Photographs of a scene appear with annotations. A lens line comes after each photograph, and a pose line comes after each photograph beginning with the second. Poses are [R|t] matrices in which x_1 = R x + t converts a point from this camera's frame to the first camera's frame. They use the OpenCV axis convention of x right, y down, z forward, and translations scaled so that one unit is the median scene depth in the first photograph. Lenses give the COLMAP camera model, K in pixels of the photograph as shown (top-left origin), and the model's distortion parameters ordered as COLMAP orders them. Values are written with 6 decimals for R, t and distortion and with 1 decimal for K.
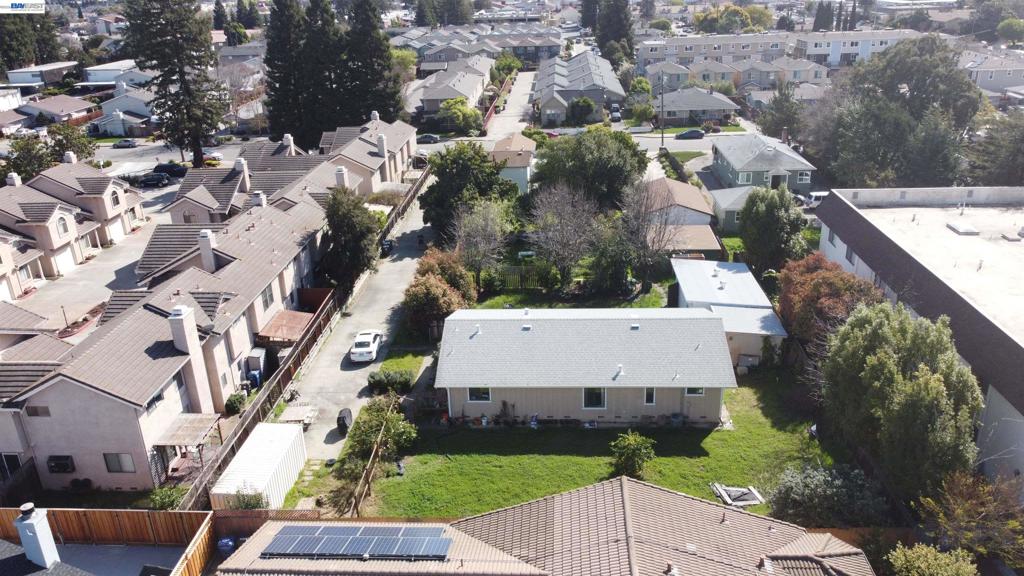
lens RADIAL K [[772.4, 0, 515.5], [0, 772.4, 284.6], [0, 0, 1]] dist [0.005575, -0.003240]
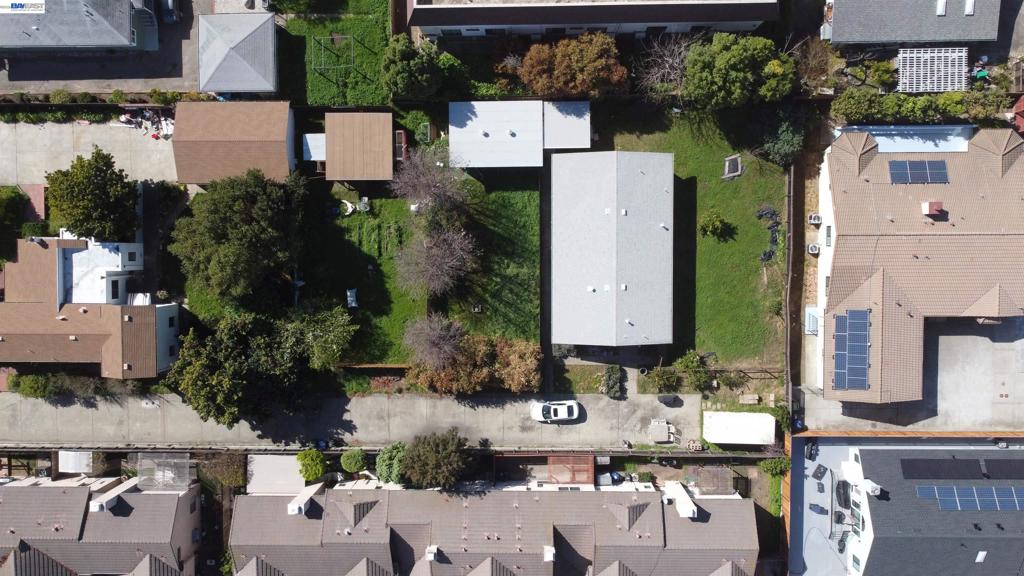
lens RADIAL K [[772.4, 0, 515.5], [0, 772.4, 281.1], [0, 0, 1]] dist [0.005575, -0.003240]
pose [[-0.057710, -0.998307, -0.007285, 0.048726], [0.403756, -0.030012, 0.914374, -1.354276], [-0.913045, 0.049828, 0.404804, 0.609557]]
